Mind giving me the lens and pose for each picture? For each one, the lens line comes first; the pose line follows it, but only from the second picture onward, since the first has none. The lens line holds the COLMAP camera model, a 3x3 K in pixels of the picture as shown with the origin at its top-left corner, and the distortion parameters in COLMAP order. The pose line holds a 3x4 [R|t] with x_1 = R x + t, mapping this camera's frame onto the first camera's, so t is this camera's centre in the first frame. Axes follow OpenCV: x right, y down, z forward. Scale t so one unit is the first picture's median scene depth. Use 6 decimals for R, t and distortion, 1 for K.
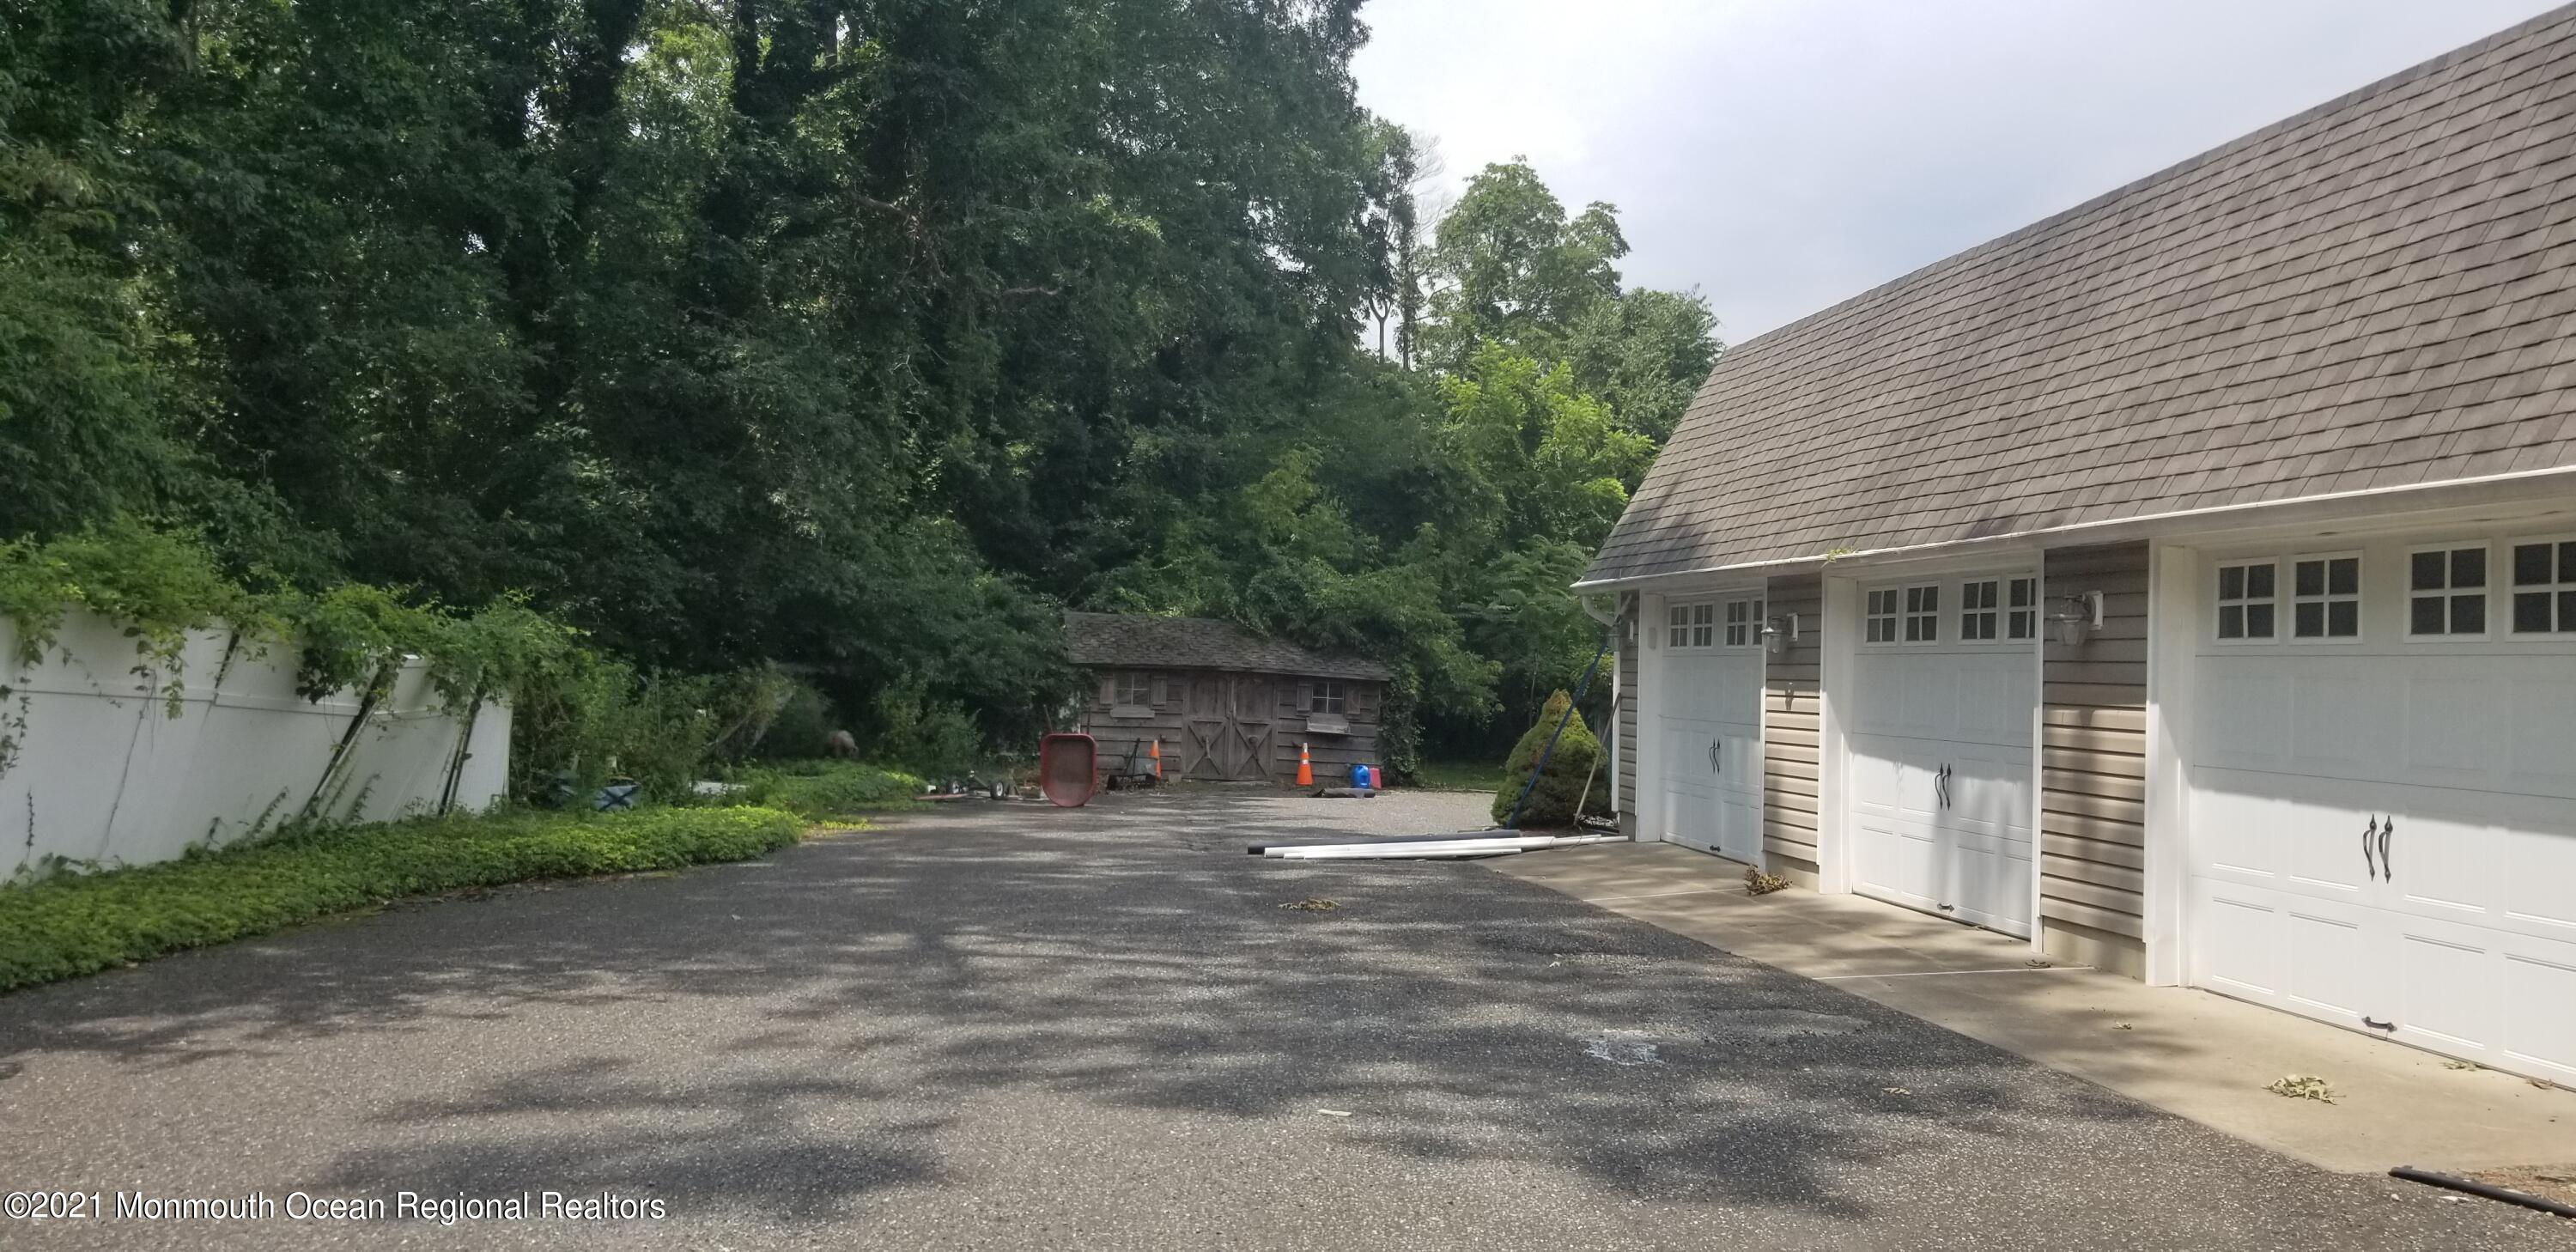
lens RADIAL K [[2025.9, 0, 1320.5], [0, 2025.9, 636.7], [0, 0, 1]] dist [0.079021, -0.144230]
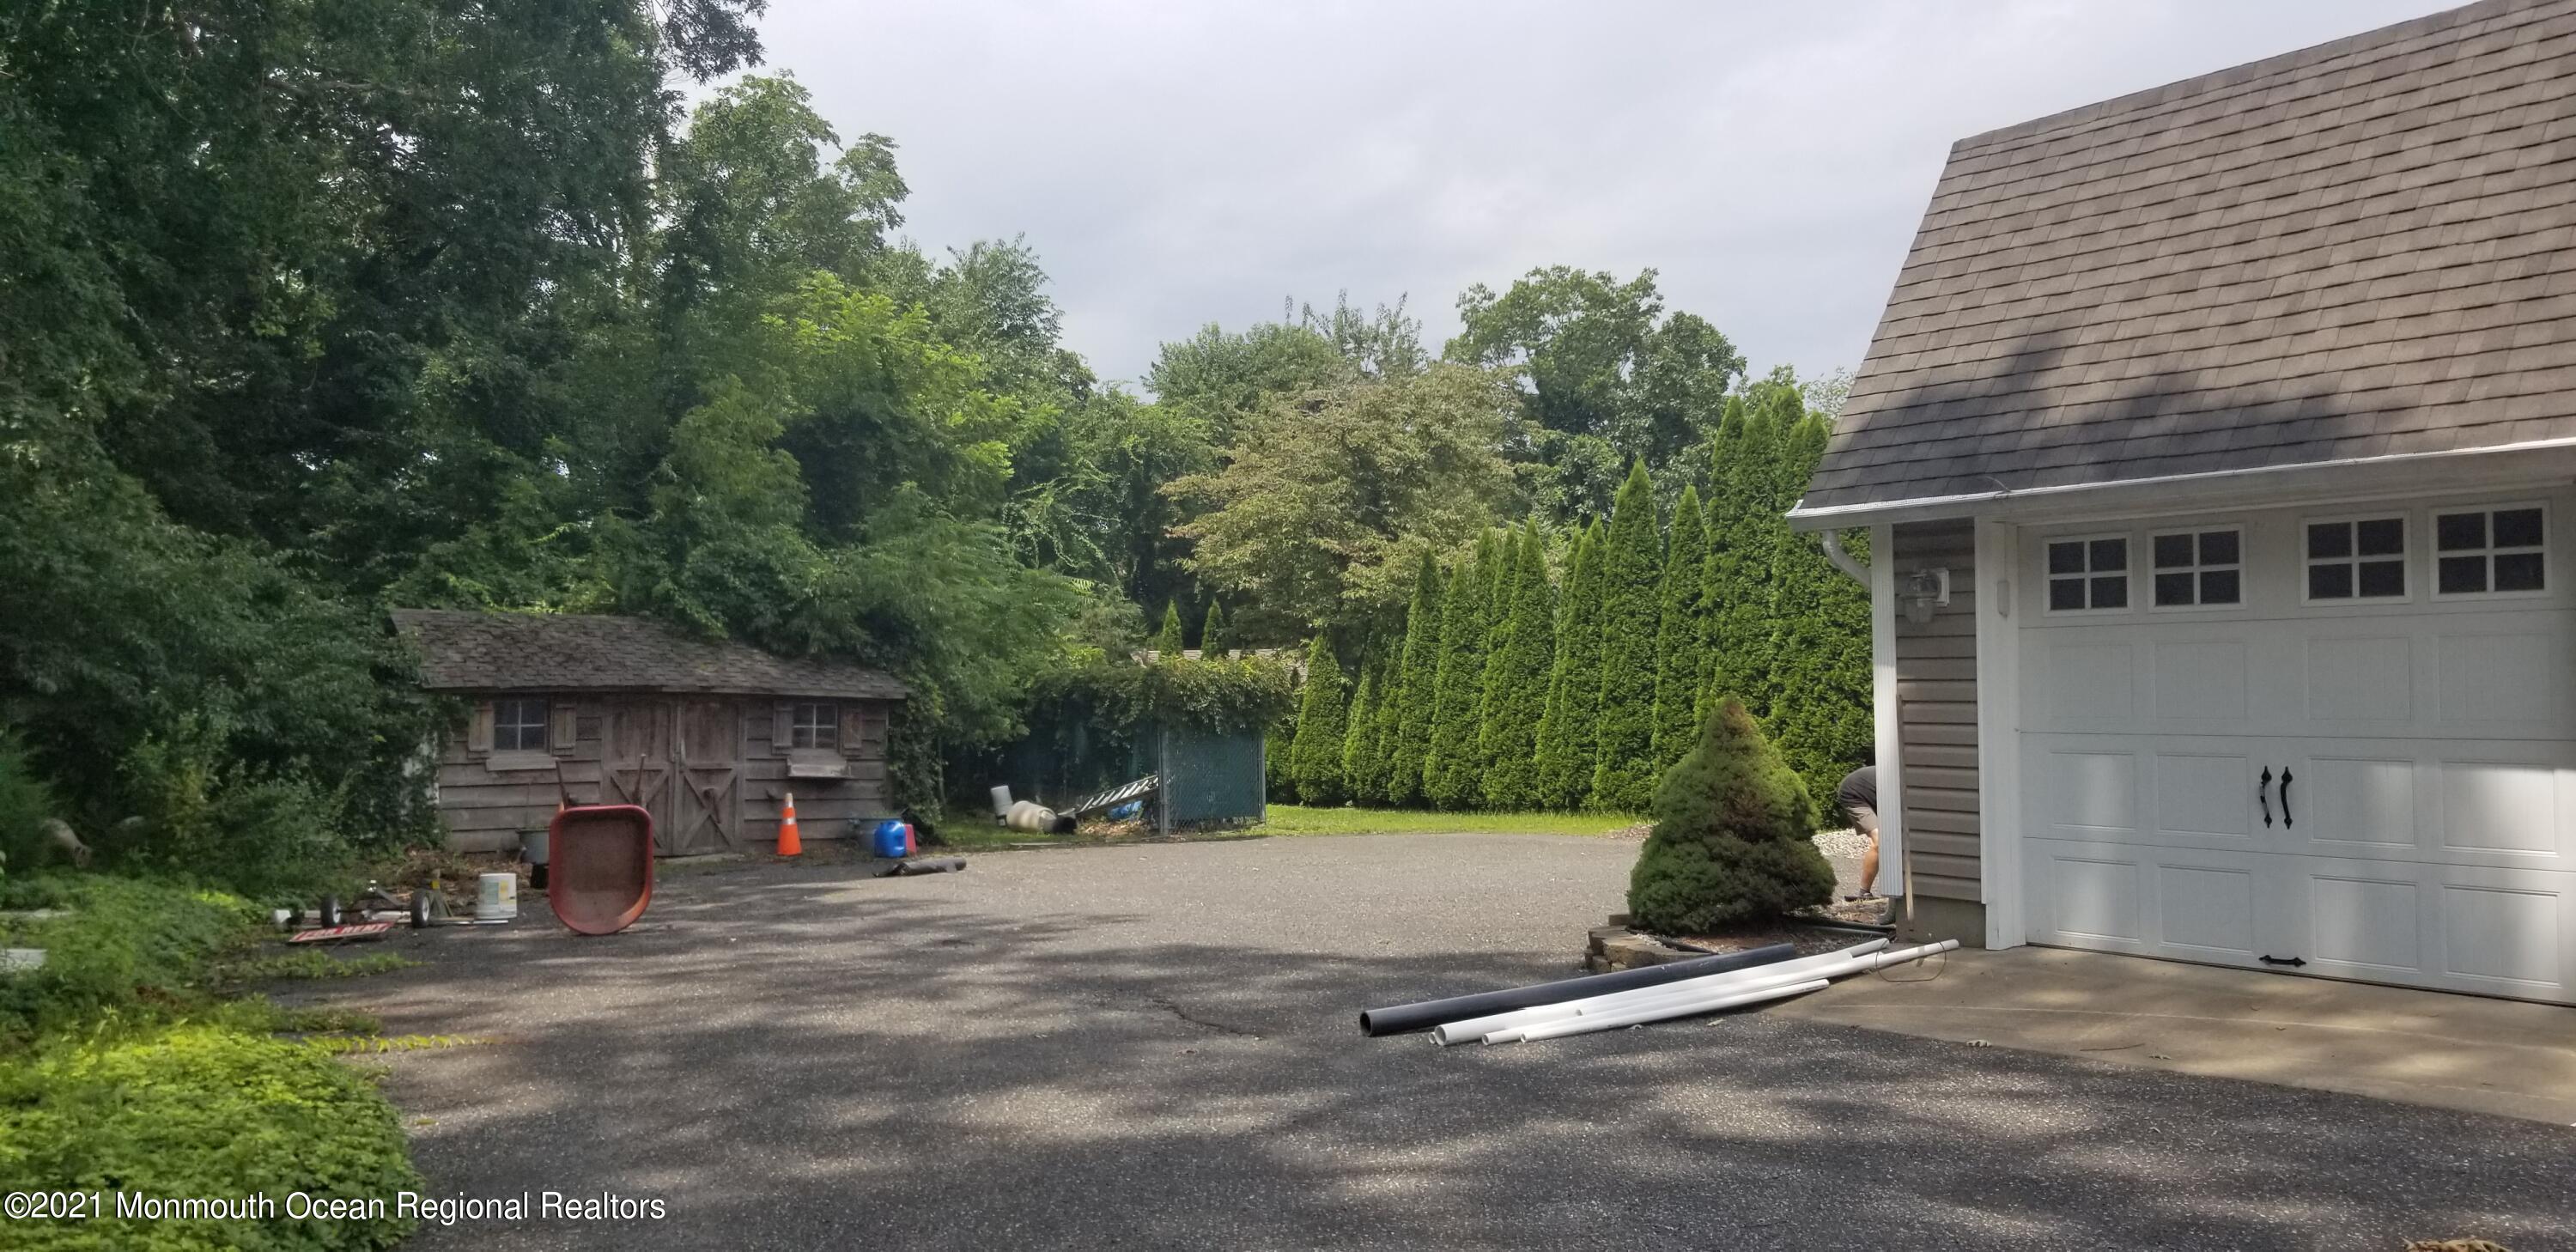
lens RADIAL K [[2025.9, 0, 1320.5], [0, 2025.9, 636.7], [0, 0, 1]] dist [0.079021, -0.144230]
pose [[0.899728, -0.020657, 0.435962, -0.145455], [0.023526, 0.999723, -0.001183, 0.004399], [-0.435817, 0.011321, 0.899964, 0.300632]]
